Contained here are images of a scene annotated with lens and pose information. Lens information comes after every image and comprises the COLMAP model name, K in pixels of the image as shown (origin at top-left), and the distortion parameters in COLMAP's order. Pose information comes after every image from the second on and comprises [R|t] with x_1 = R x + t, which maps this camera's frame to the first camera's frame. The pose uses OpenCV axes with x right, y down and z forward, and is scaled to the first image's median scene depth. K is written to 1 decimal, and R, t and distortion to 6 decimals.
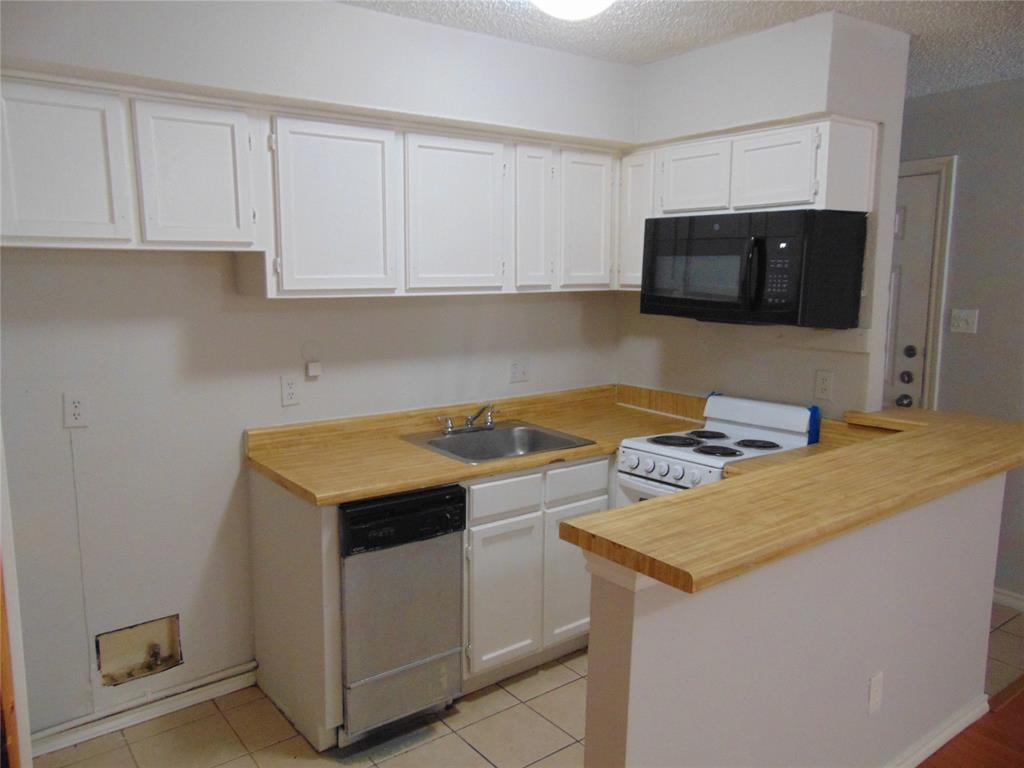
lens RADIAL K [[771.0, 0, 510.0], [0, 771.0, 387.1], [0, 0, 1]] dist [-0.021792, 0.056730]
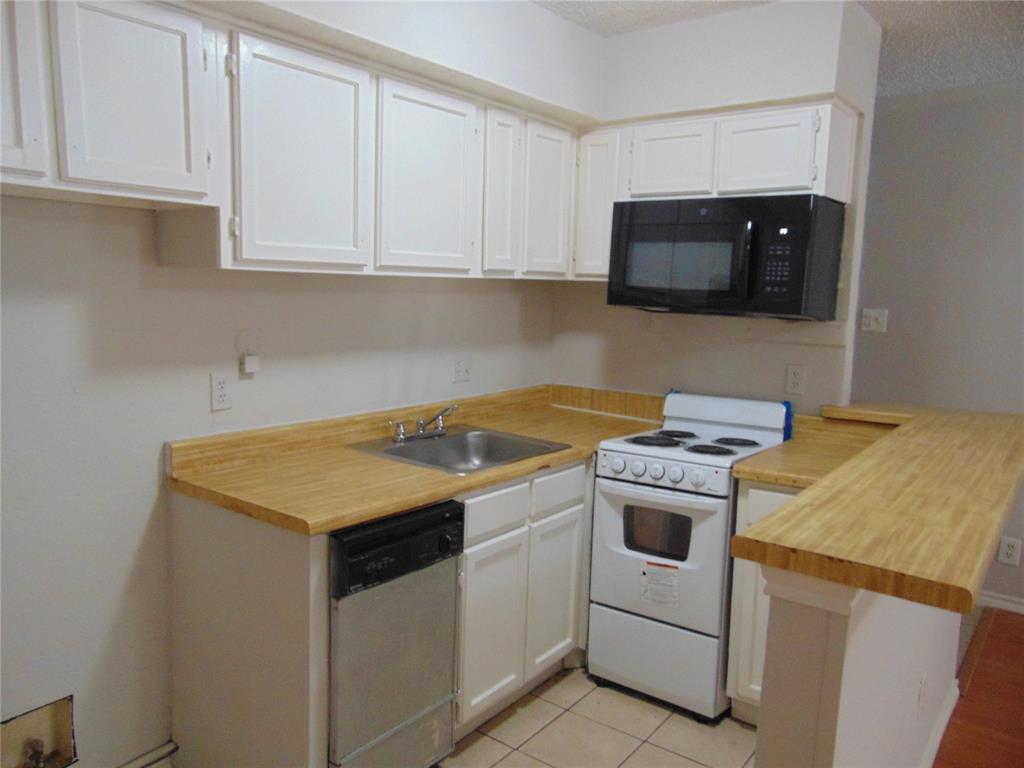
lens RADIAL K [[771.0, 0, 511.9], [0, 771.0, 386.5], [0, 0, 1]] dist [-0.021792, 0.056730]
pose [[0.963855, -0.010758, 0.266211, -0.213331], [0.015077, 0.999786, -0.014186, 0.015677], [-0.266002, 0.017687, 0.963810, 0.163552]]
